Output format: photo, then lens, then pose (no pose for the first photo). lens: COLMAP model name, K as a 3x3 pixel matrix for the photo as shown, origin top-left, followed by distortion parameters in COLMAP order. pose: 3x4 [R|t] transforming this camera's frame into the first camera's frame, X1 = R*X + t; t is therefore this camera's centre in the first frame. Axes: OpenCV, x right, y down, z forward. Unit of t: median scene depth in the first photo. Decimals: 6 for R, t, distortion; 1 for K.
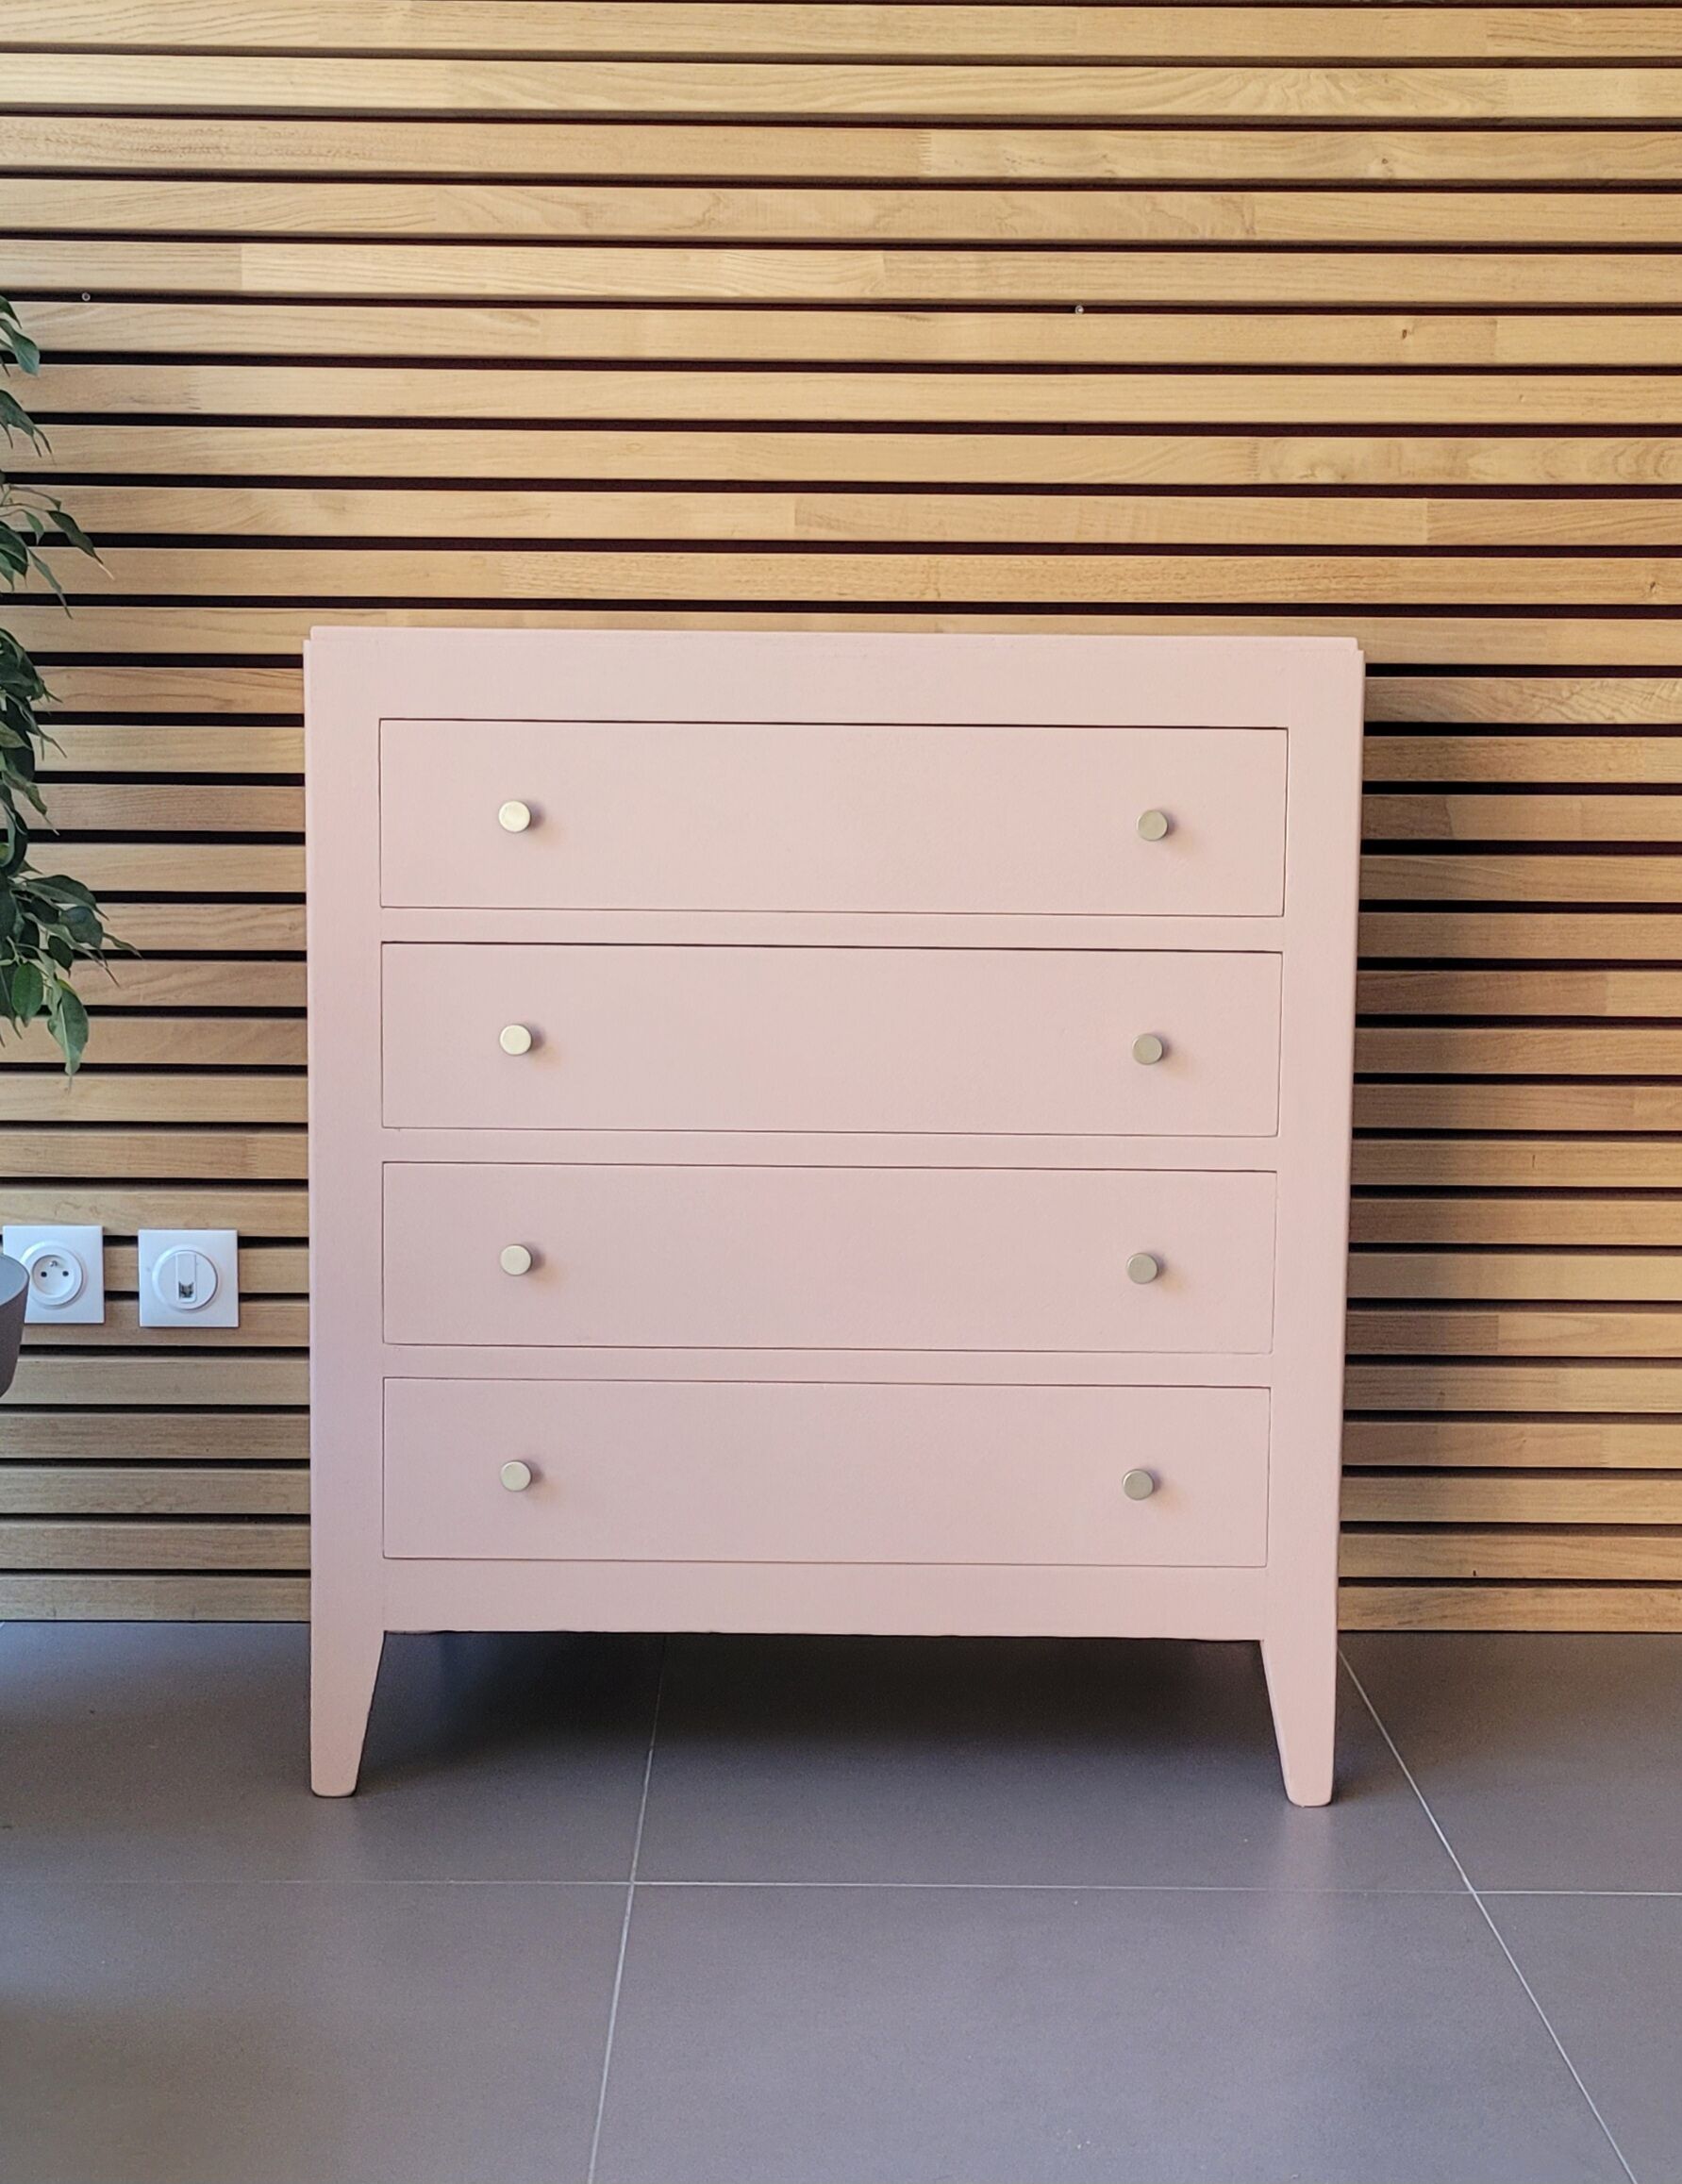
lens RADIAL K [[2876.5, 0, 851.0], [0, 2876.5, 1083.4], [0, 0, 1]] dist [-0.008639, 0.000000]
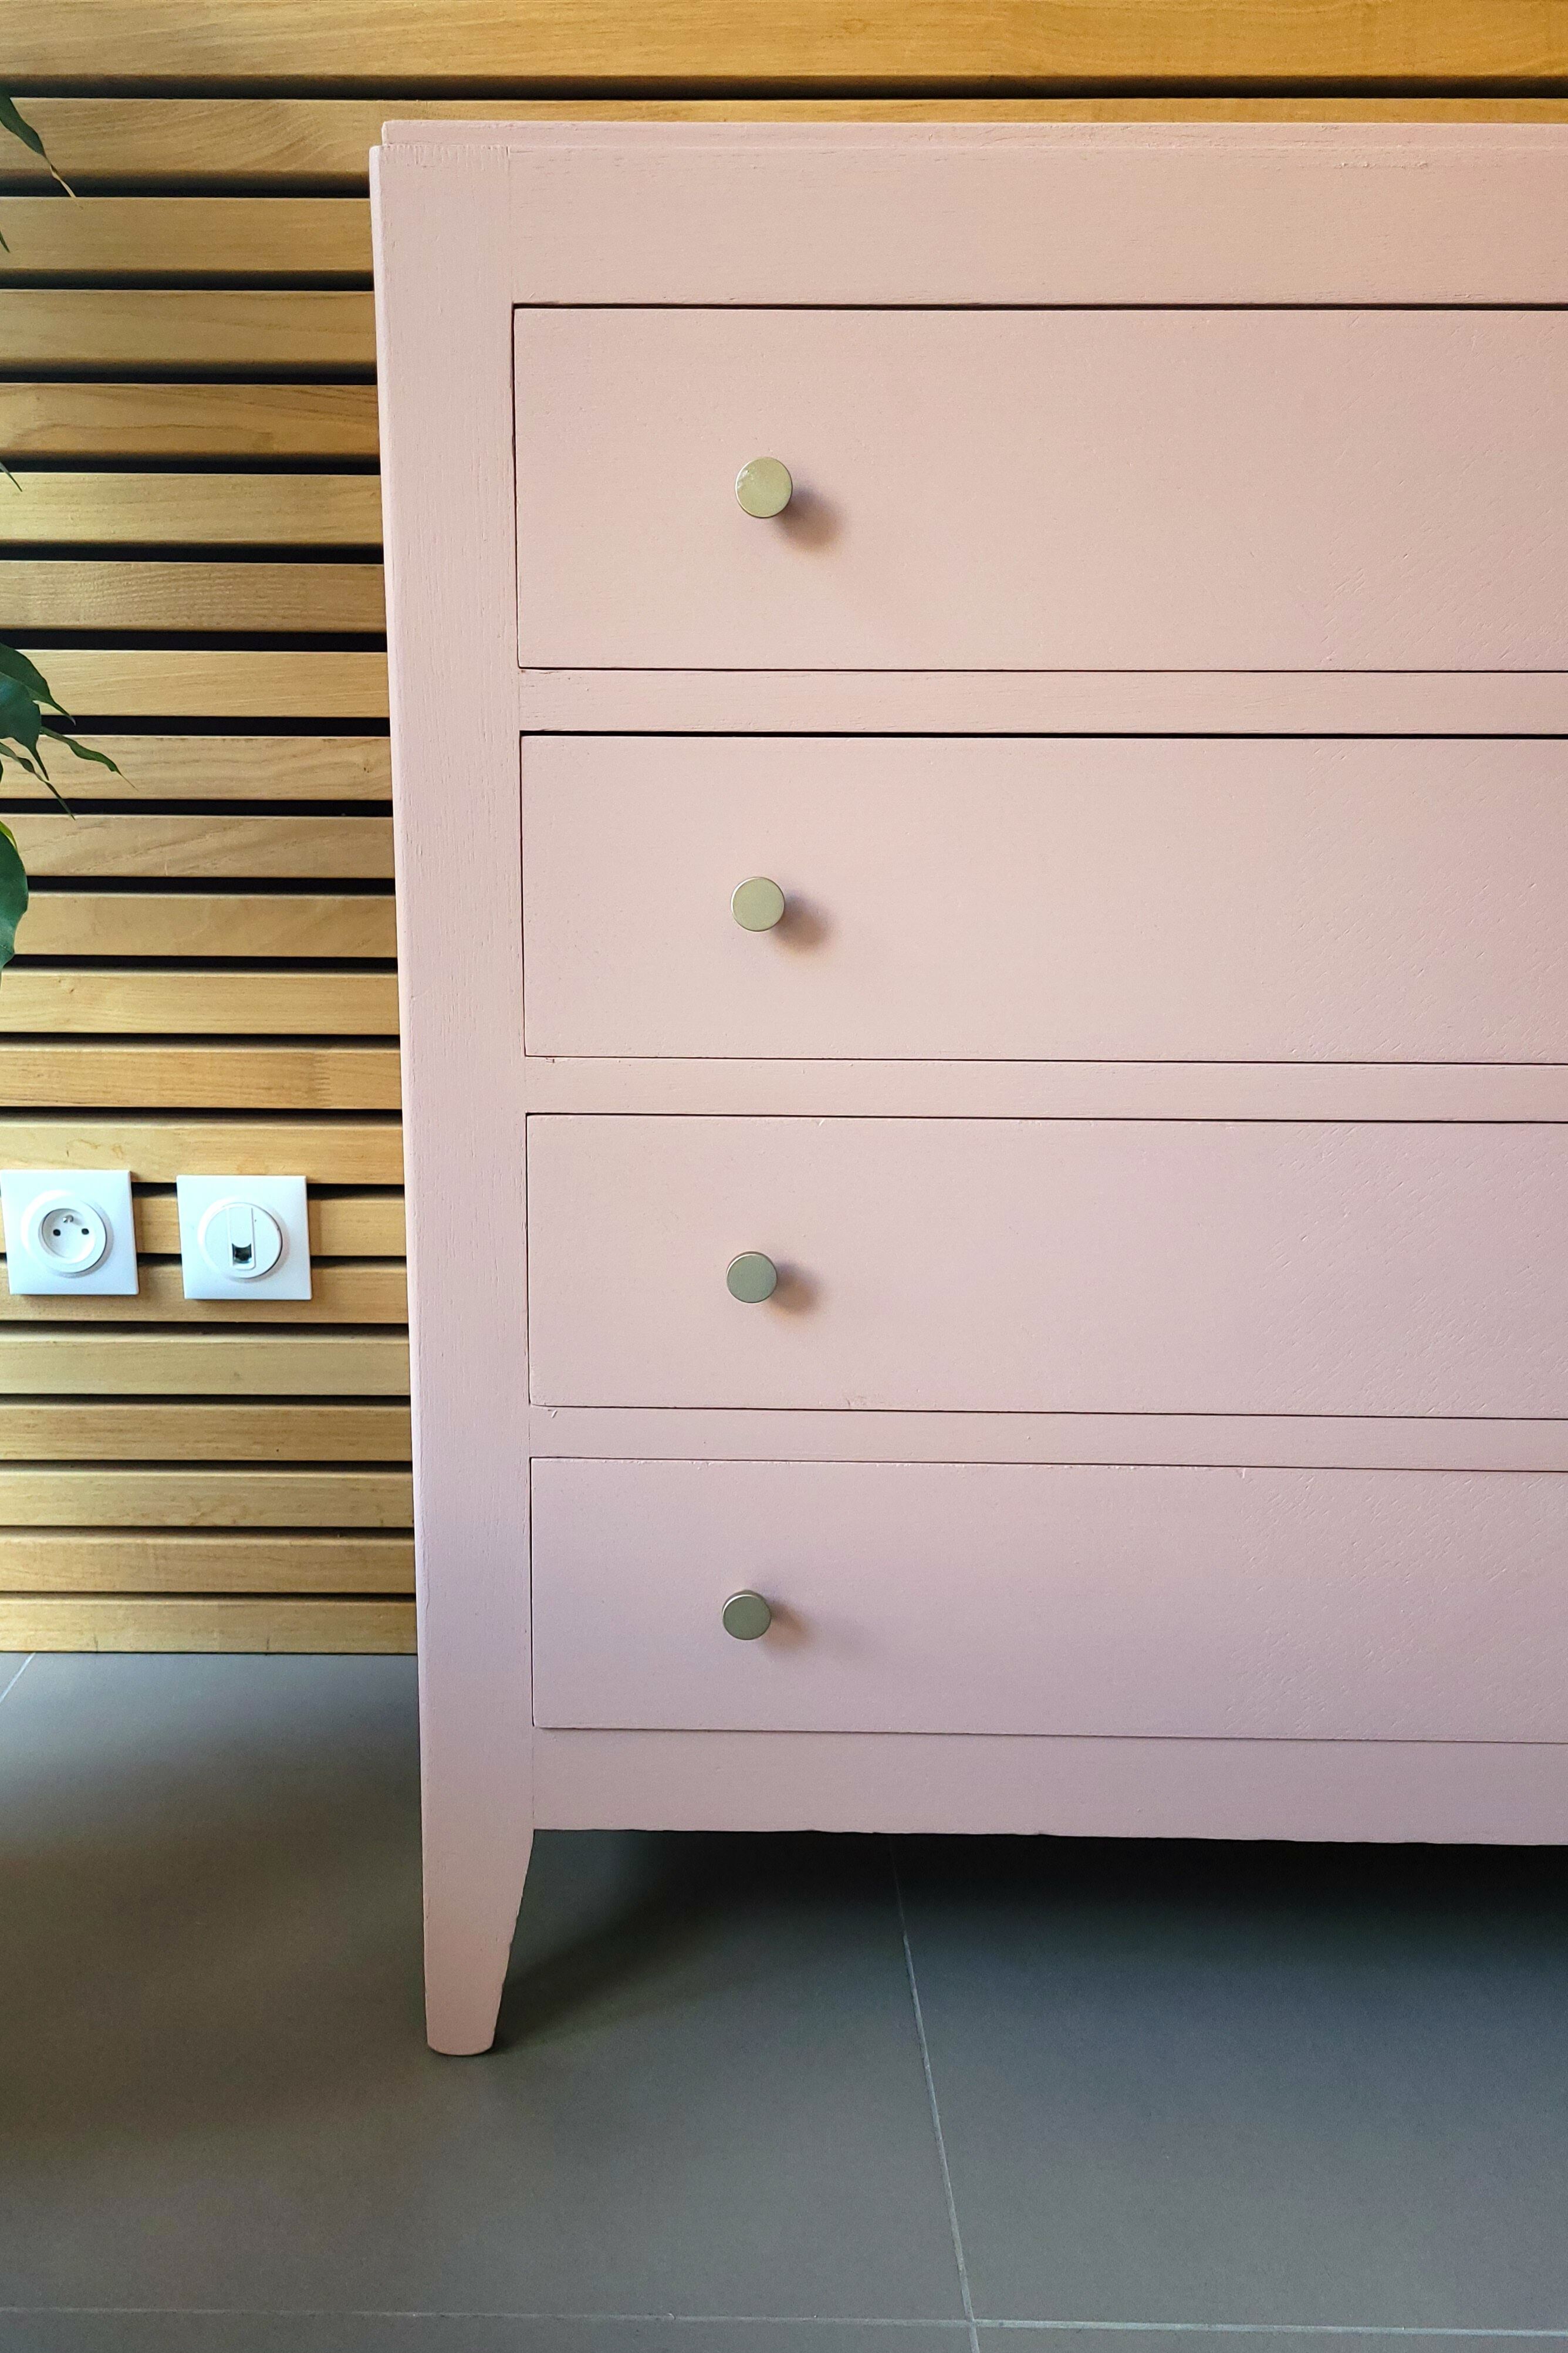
lens RADIAL K [[1729.2, 0, 759.5], [0, 1729.2, 1190.6], [0, 0, 1]] dist [-0.005303, 0.002607]
pose [[0.999785, -0.002167, 0.020603, -0.103517], [-0.000270, 0.993064, 0.117573, 0.000856], [-0.020715, -0.117553, 0.992851, 0.545958]]
